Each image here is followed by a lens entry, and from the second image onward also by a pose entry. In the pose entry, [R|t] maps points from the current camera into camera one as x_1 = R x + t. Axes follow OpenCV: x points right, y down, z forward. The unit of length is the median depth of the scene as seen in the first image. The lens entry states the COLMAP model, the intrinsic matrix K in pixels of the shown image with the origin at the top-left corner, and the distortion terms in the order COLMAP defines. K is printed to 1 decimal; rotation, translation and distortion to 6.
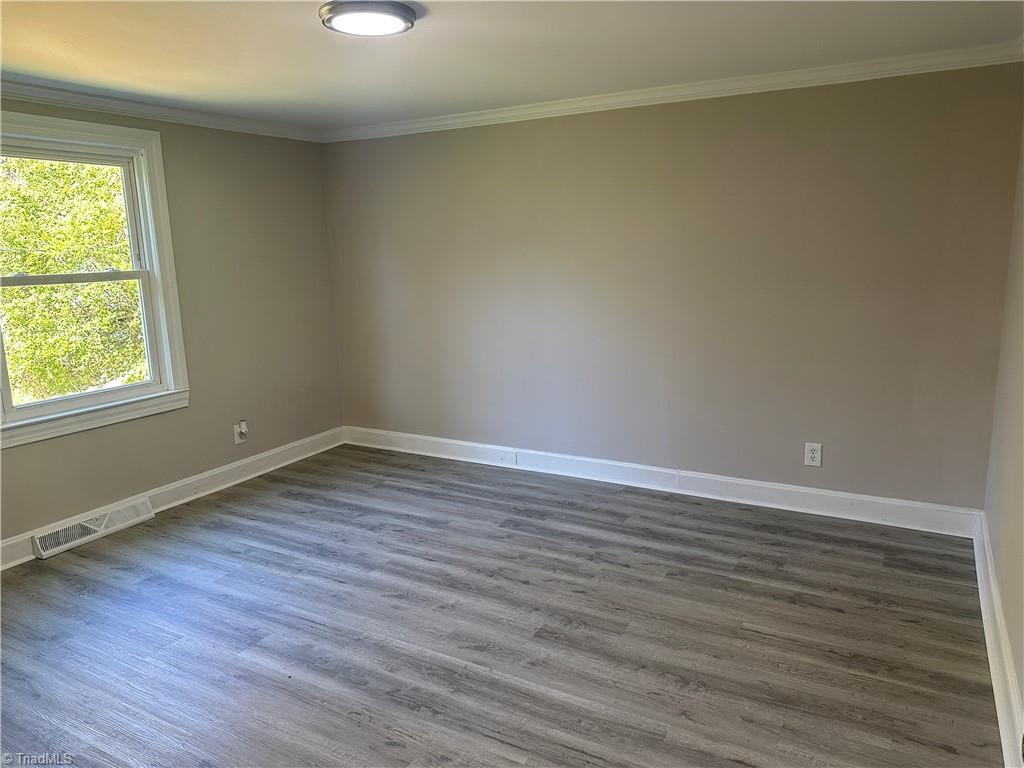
lens RADIAL K [[716.5, 0, 513.9], [0, 716.5, 386.6], [0, 0, 1]] dist [0.067980, -0.079981]
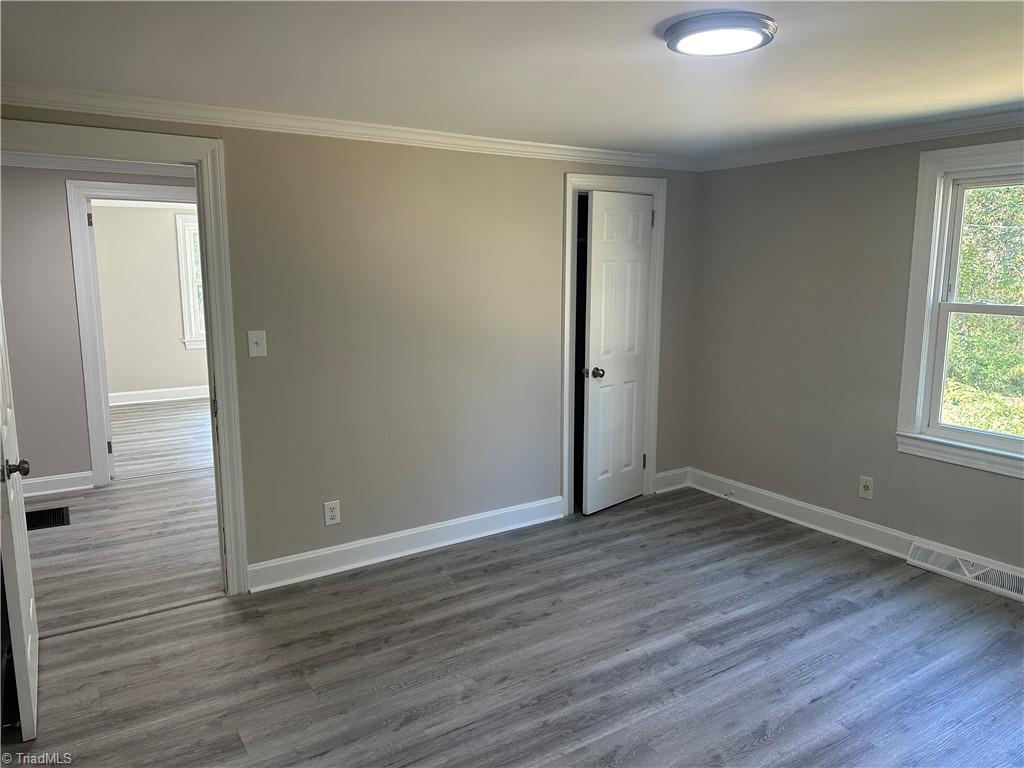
lens RADIAL K [[716.5, 0, 512.5], [0, 716.5, 384.0], [0, 0, 1]] dist [0.067980, -0.079981]
pose [[-0.455652, 0.171601, -0.873461, 0.587076], [-0.169238, 0.946645, 0.274264, -0.240207], [0.873922, 0.272792, -0.402299, 0.965437]]
